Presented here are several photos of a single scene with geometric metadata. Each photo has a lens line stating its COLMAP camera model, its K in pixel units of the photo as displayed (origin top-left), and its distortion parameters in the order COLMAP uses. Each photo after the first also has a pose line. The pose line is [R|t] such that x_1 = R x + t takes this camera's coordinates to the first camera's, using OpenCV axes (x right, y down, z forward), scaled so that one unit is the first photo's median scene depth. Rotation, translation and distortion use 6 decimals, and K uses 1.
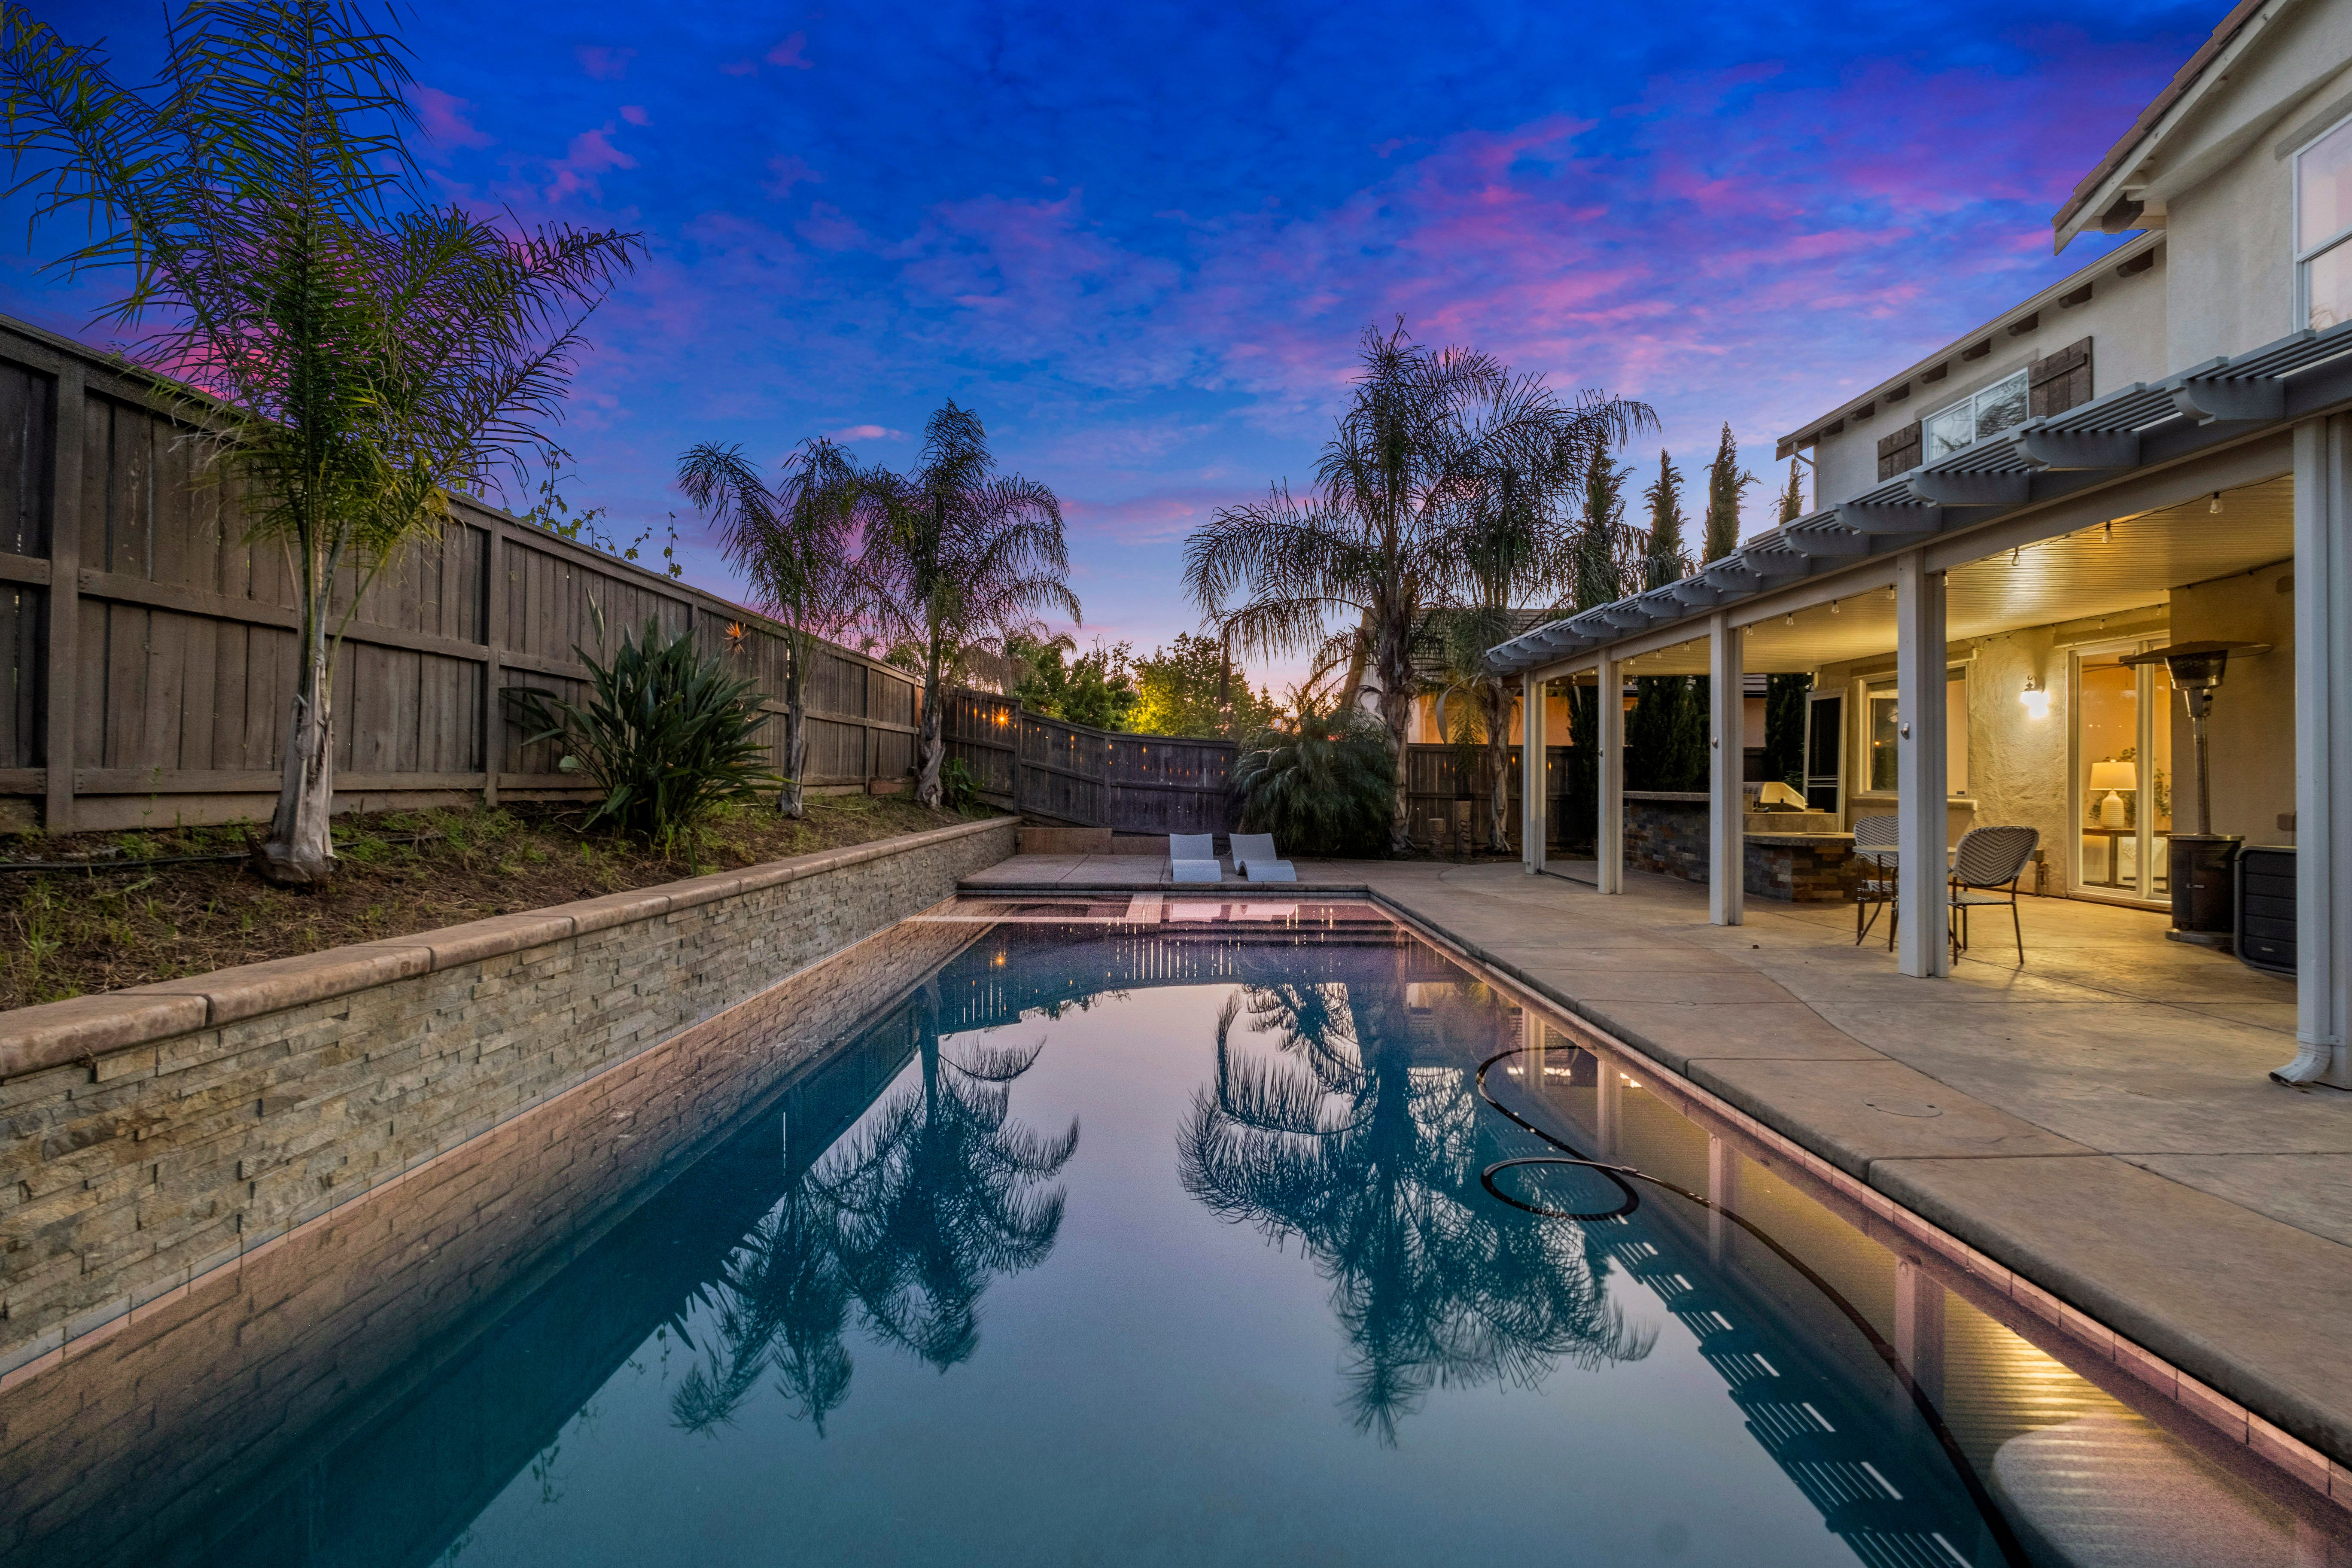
lens RADIAL K [[1010.9, 0, 1170.3], [0, 1010.9, 775.7], [0, 0, 1]] dist [-0.002219, 0.000401]
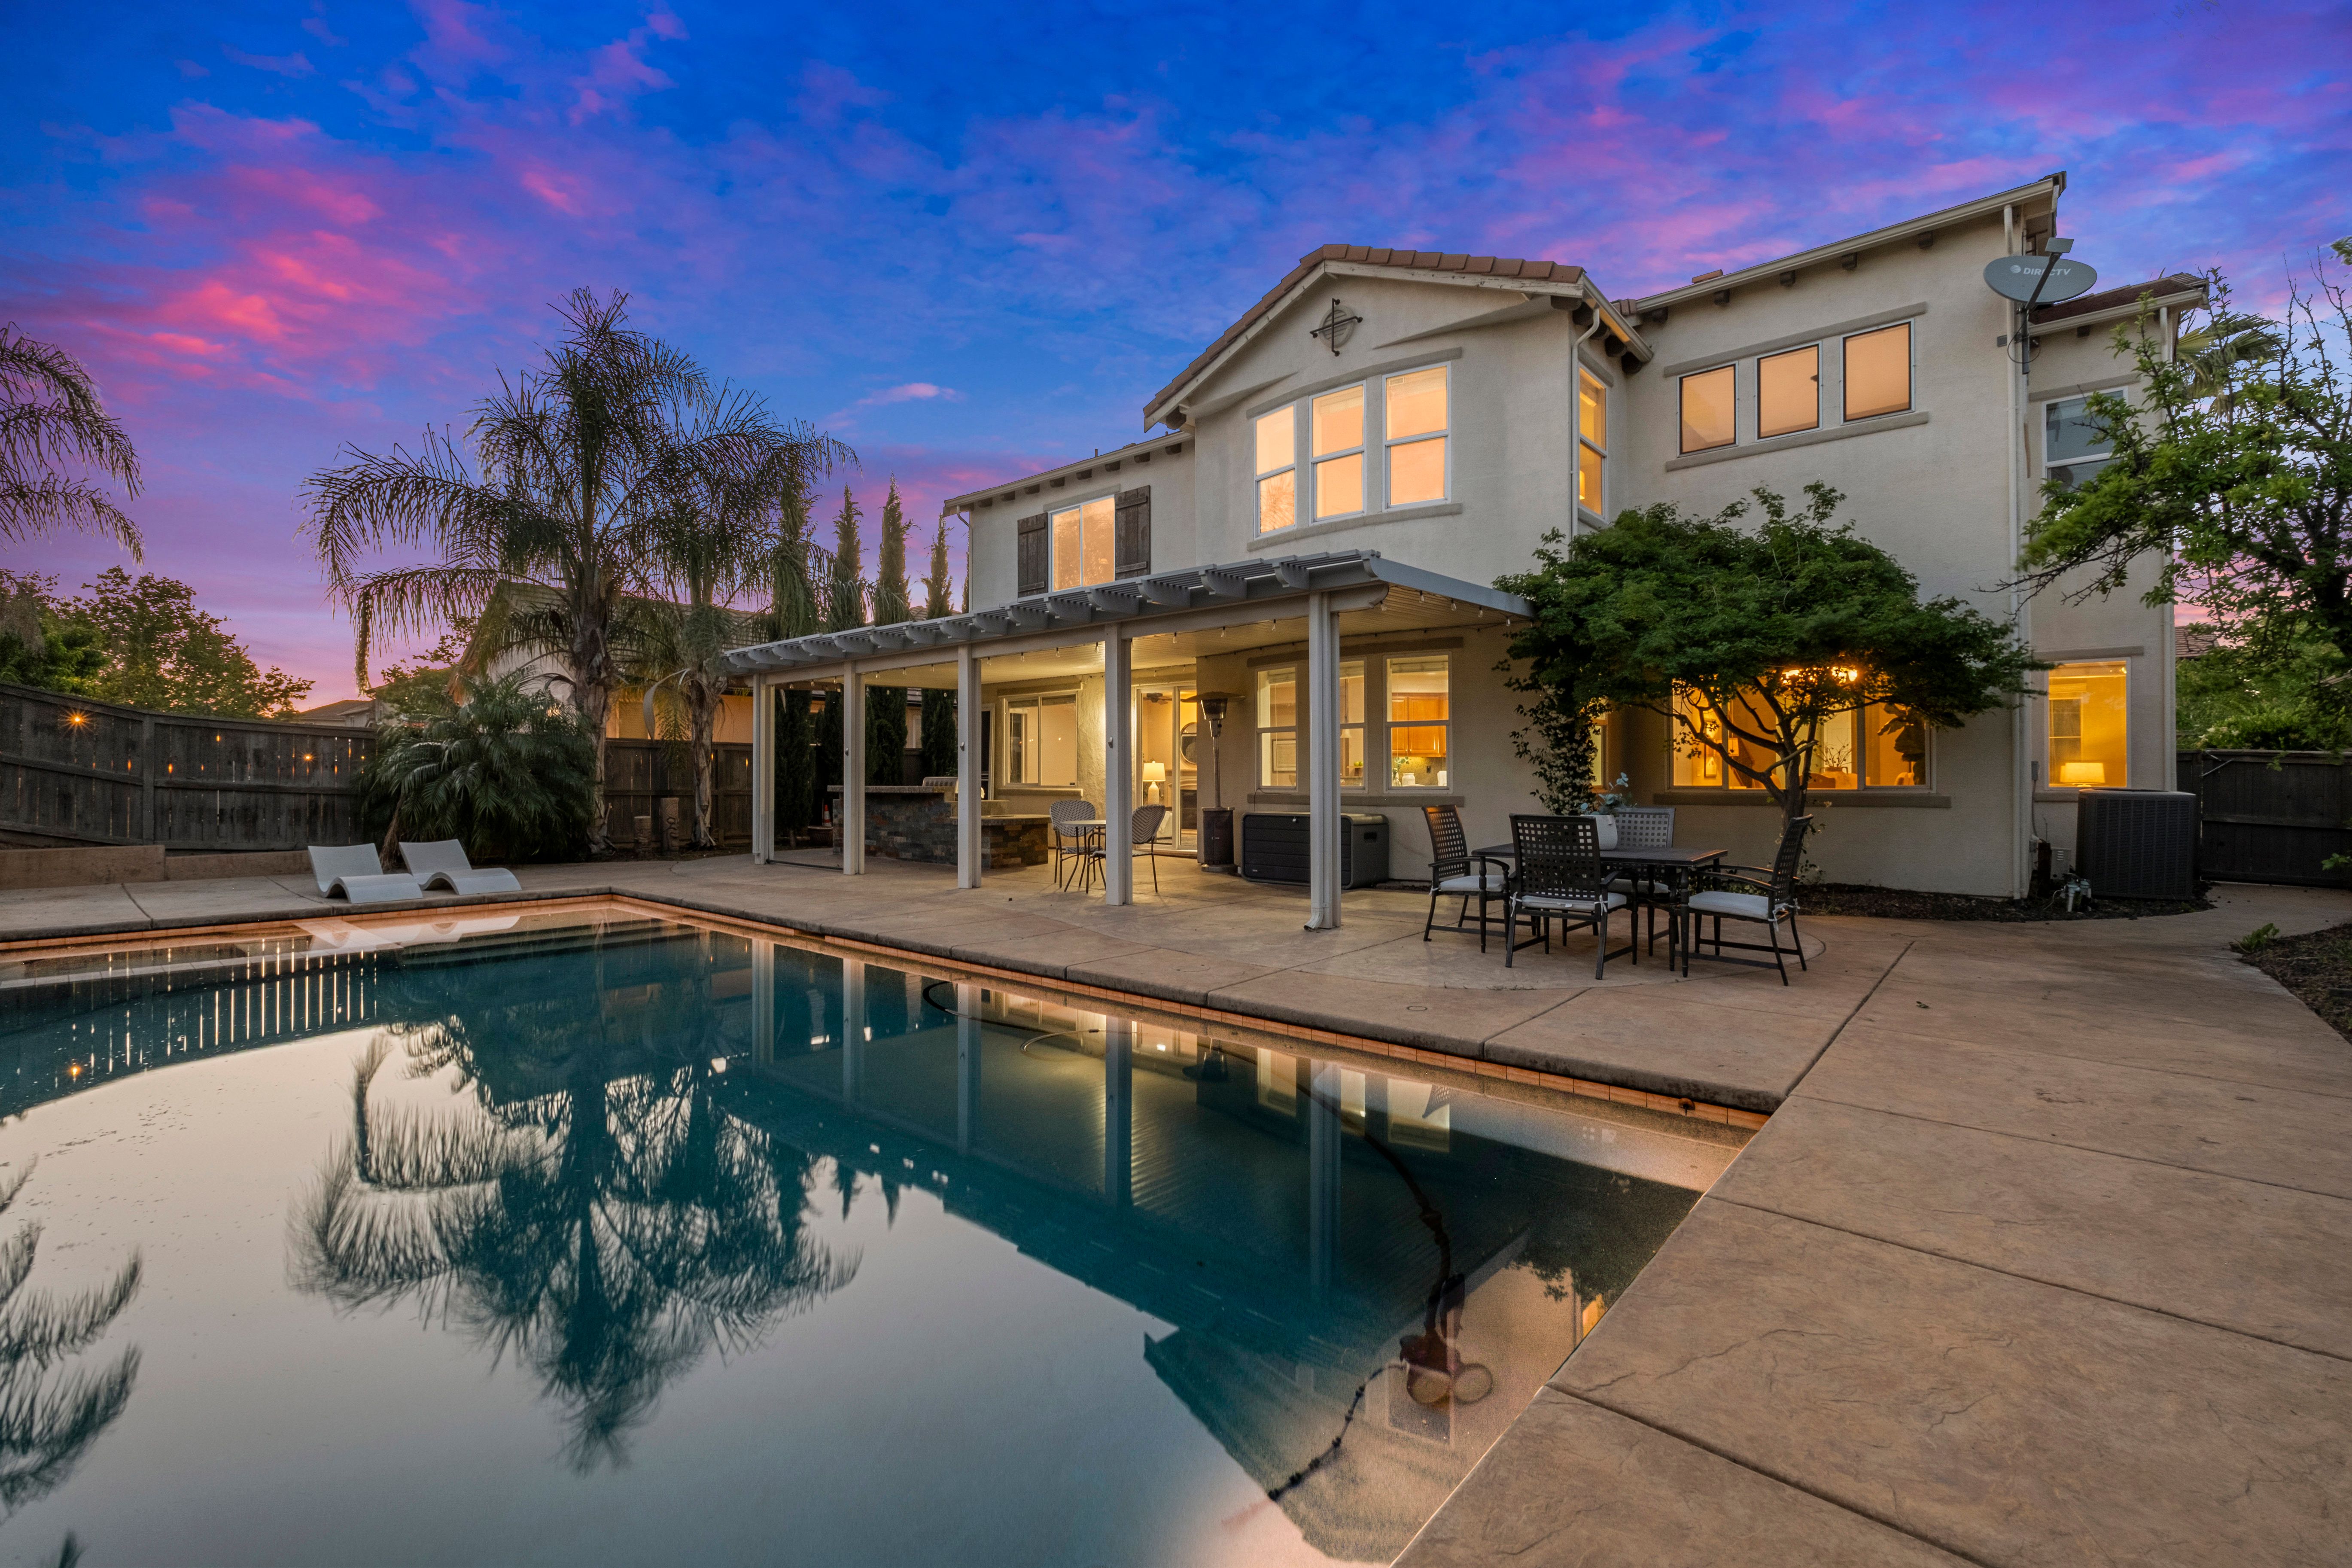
lens RADIAL K [[1010.9, 0, 1170.3], [0, 1010.9, 775.7], [0, 0, 1]] dist [-0.002219, 0.000401]
pose [[0.652932, -0.004029, 0.757406, -0.148474], [0.000859, 0.999989, 0.004578, -0.000609], [-0.757416, -0.002338, 0.652929, -0.019328]]
